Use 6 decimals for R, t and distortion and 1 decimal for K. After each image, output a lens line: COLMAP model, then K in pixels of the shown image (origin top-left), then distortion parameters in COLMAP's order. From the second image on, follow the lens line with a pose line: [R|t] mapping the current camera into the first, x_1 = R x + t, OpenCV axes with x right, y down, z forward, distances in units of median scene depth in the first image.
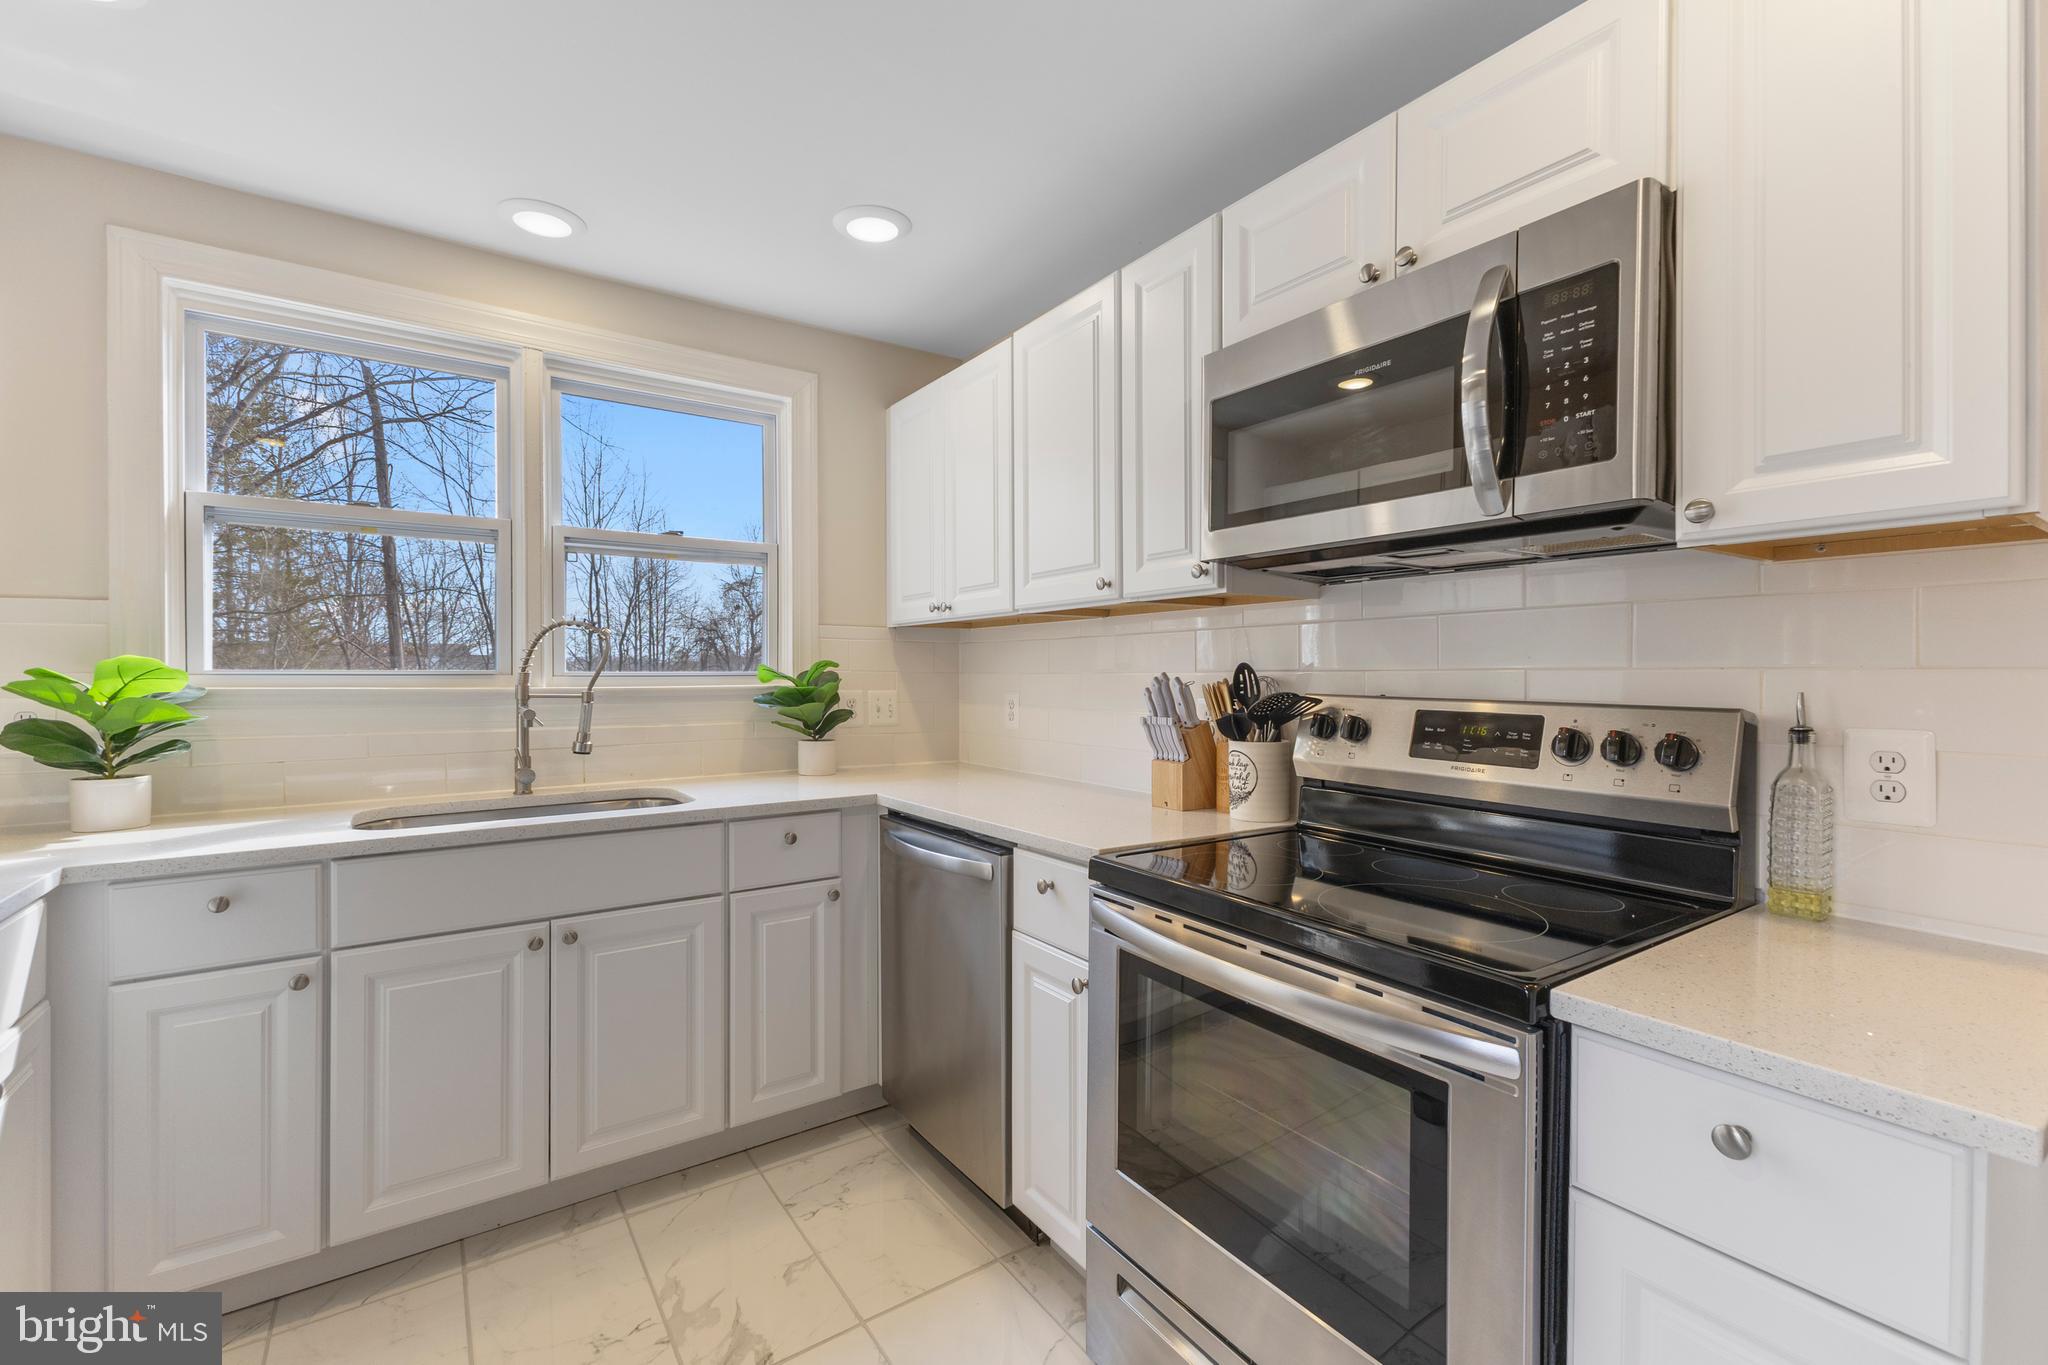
lens RADIAL K [[892.8, 0, 1015.6], [0, 892.8, 675.6], [0, 0, 1]] dist [0.011268, -0.001873]
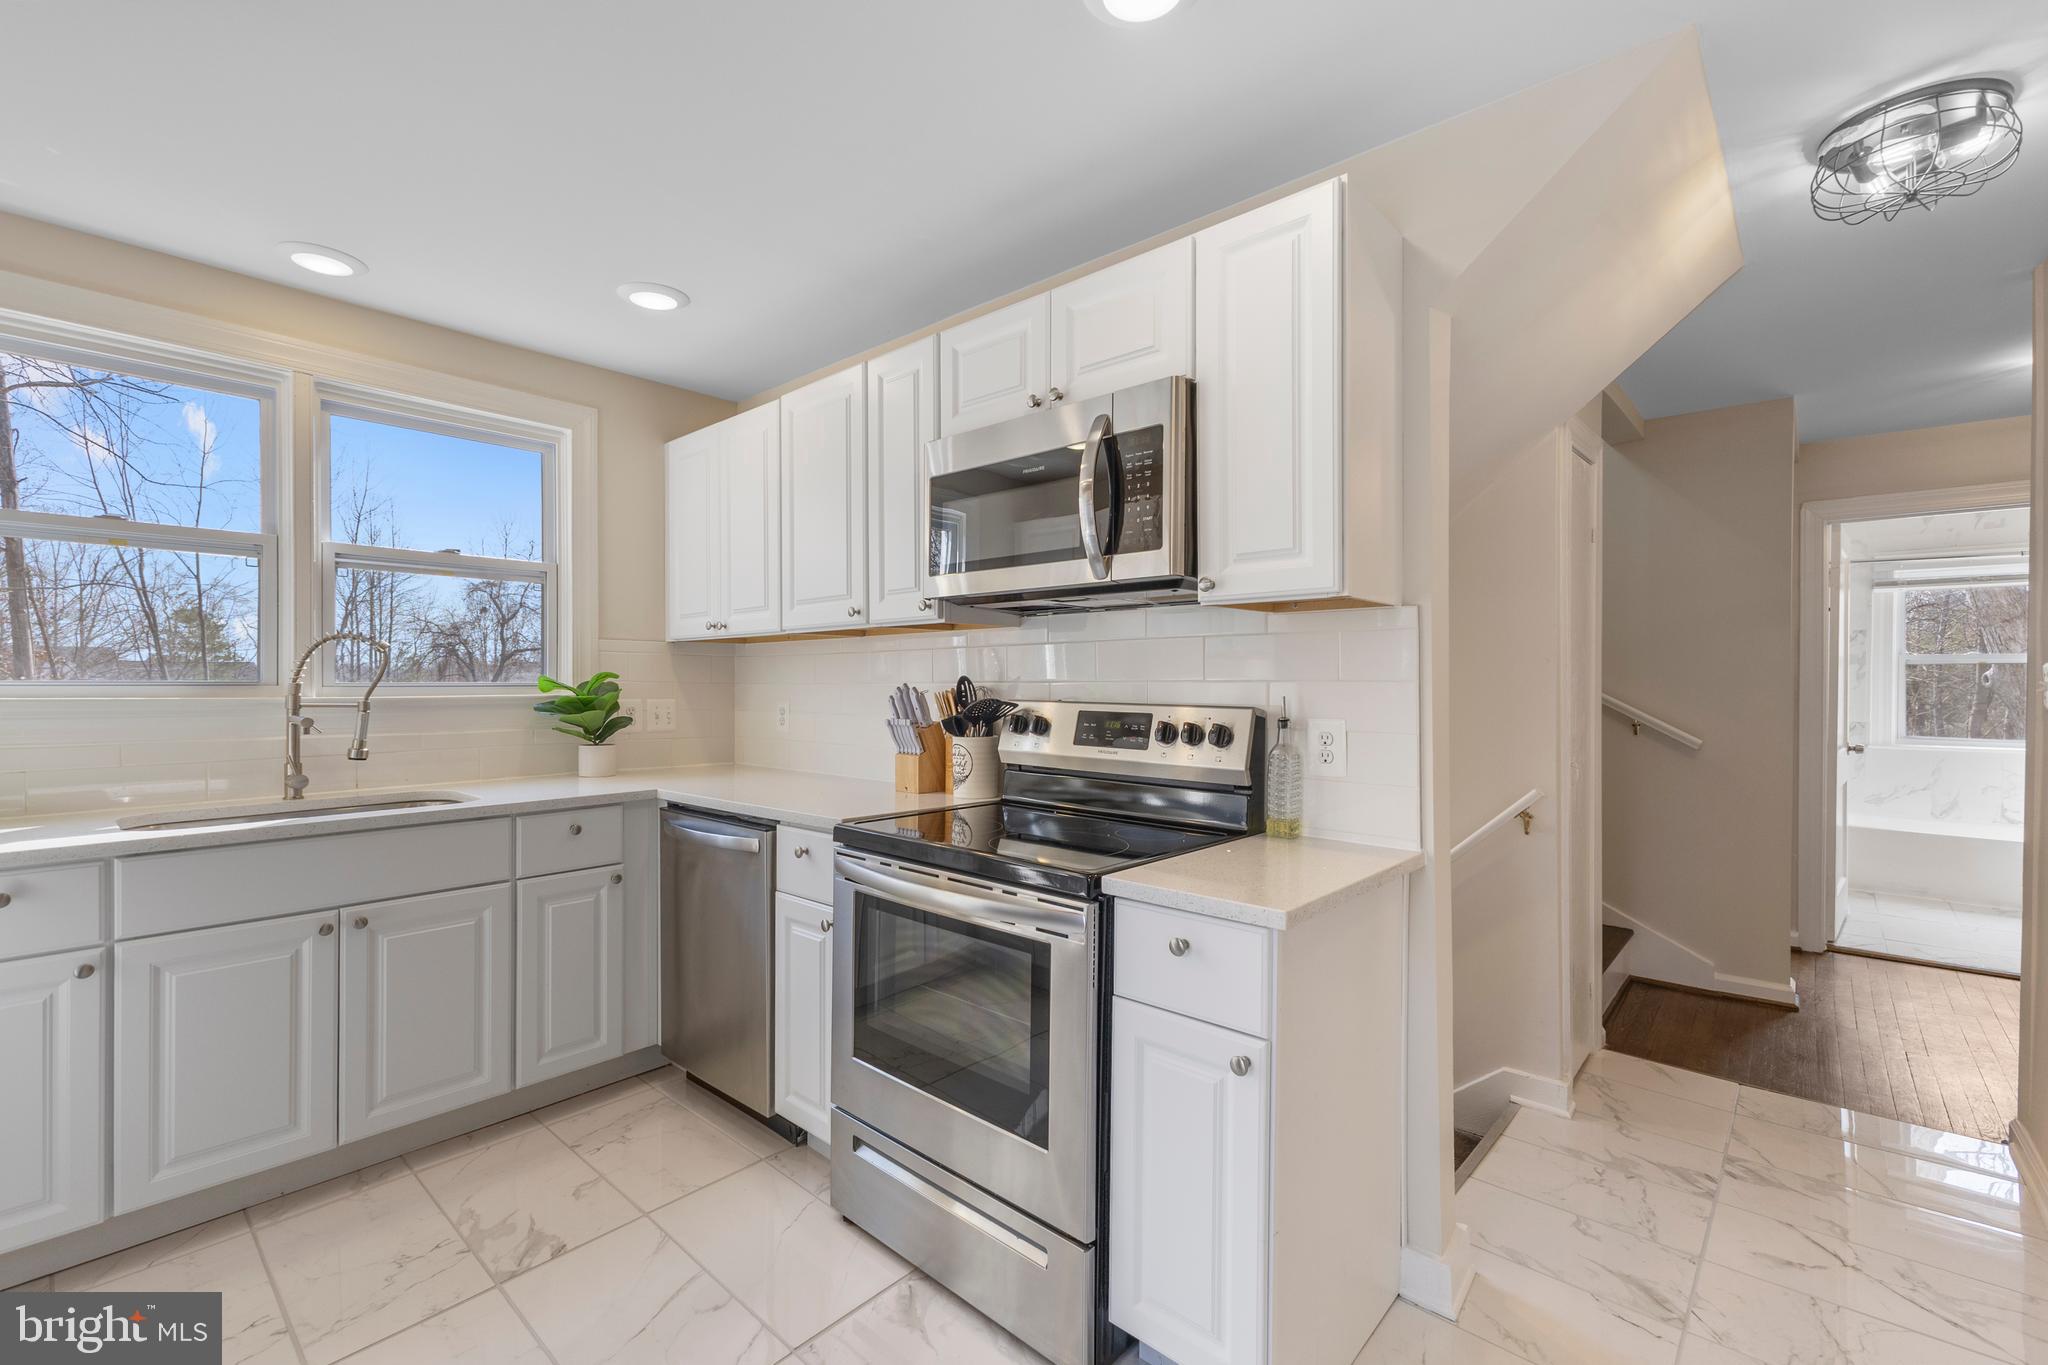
lens RADIAL K [[892.8, 0, 1026.6], [0, 892.8, 681.8], [0, 0, 1]] dist [0.011268, -0.001873]
pose [[0.970097, 0.000170, 0.242716, 0.030574], [0.000754, 0.999993, -0.003711, -0.000708], [-0.242715, 0.003783, 0.970090, -0.268083]]
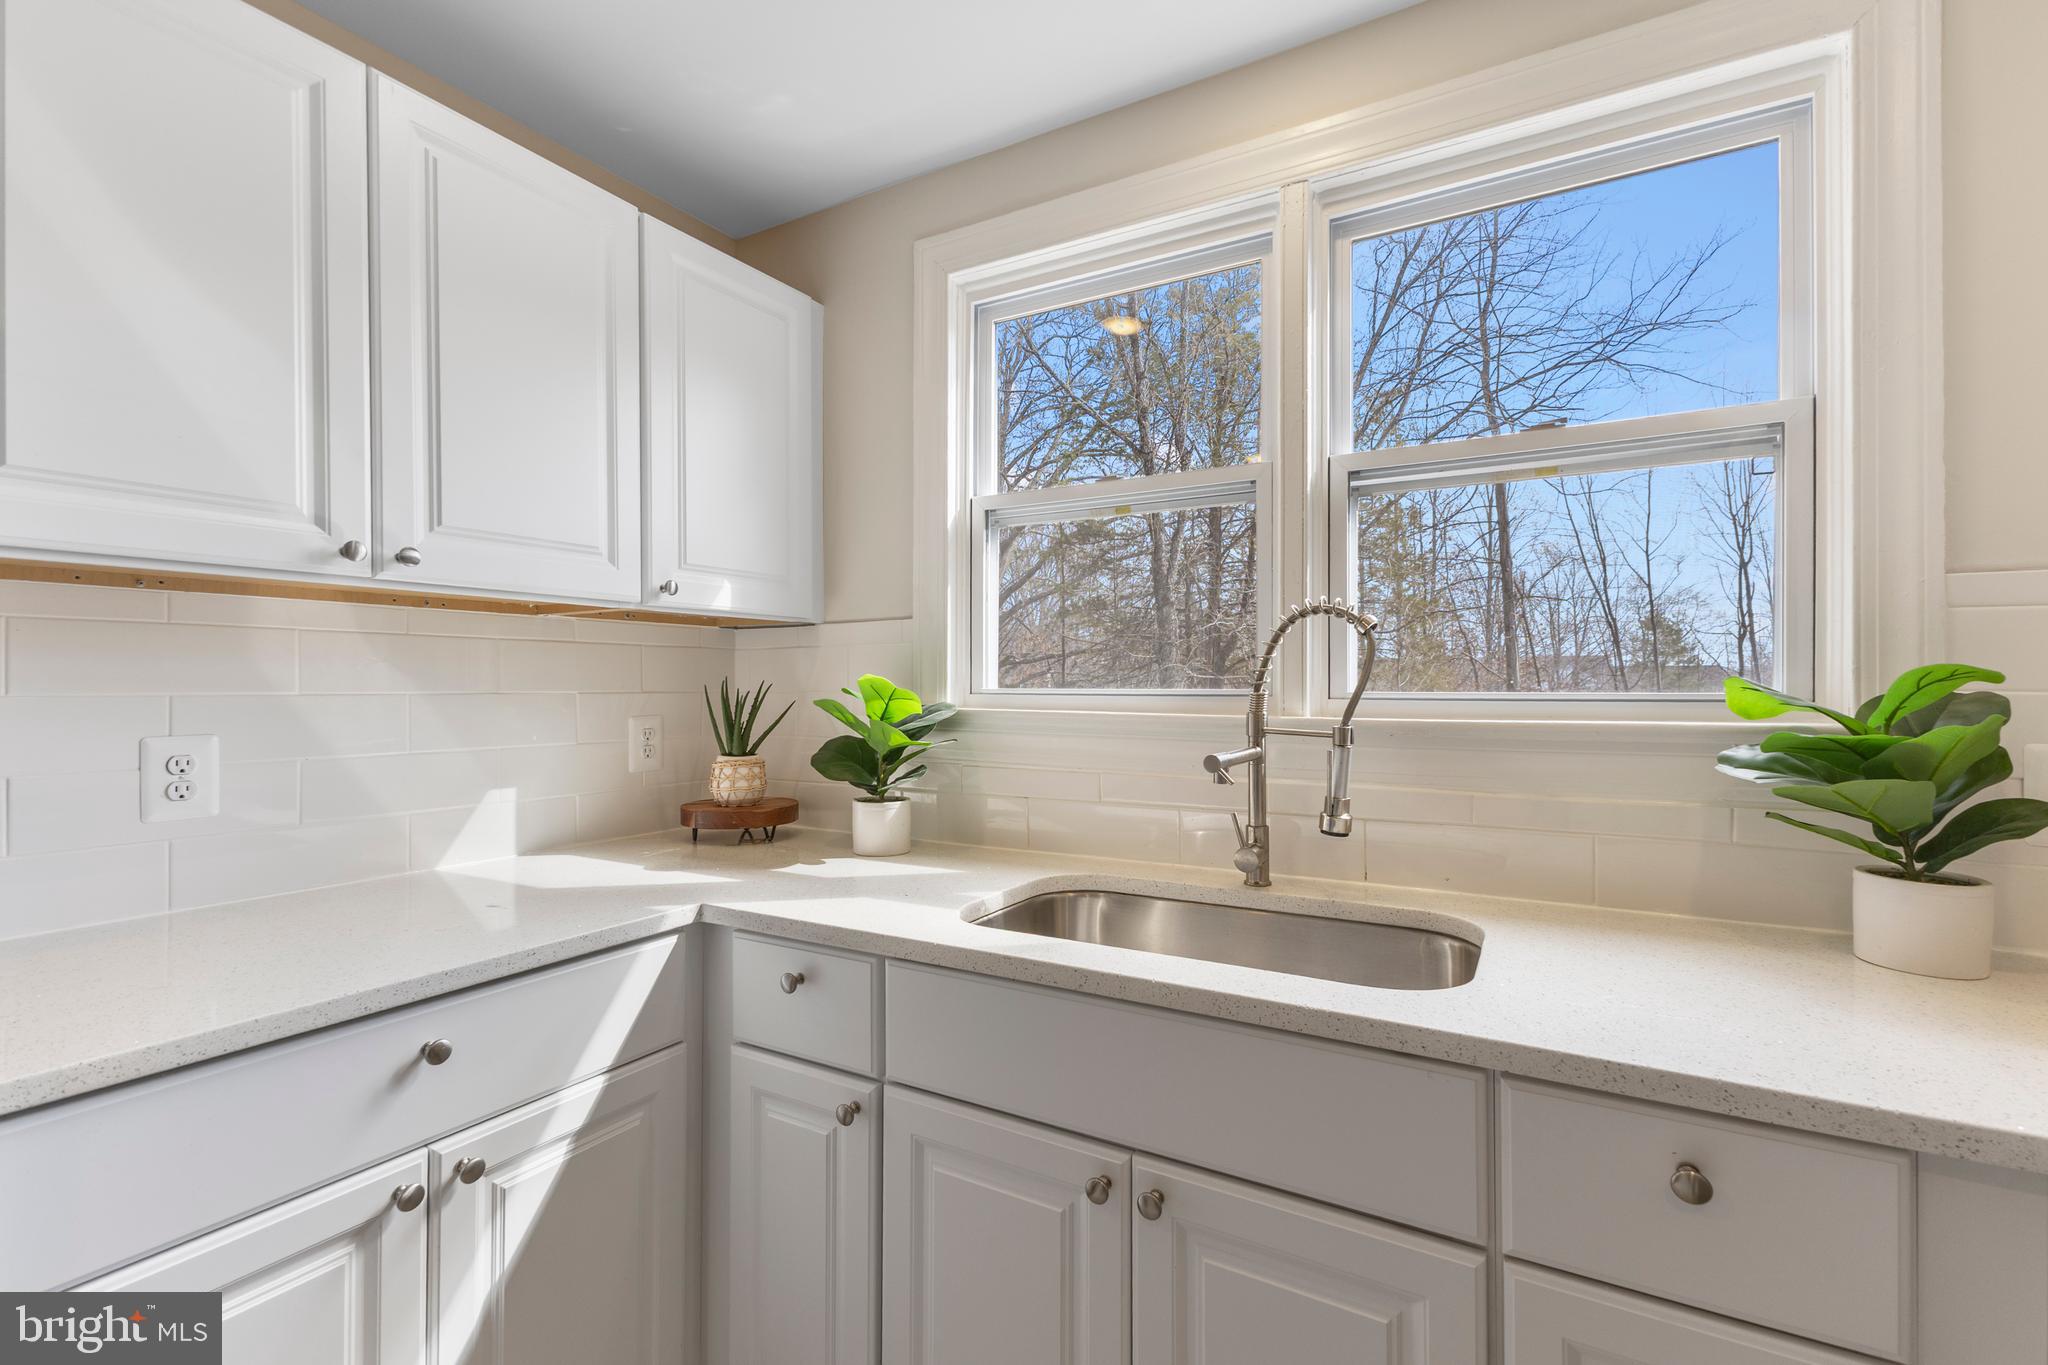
lens RADIAL K [[892.8, 0, 1035.5], [0, 892.8, 684.3], [0, 0, 1]] dist [0.011268, -0.001873]
pose [[0.433041, 0.000854, -0.901374, -0.053970], [-0.003738, 0.999993, -0.000849, -0.010252], [0.901366, 0.003737, 0.433041, 0.686845]]
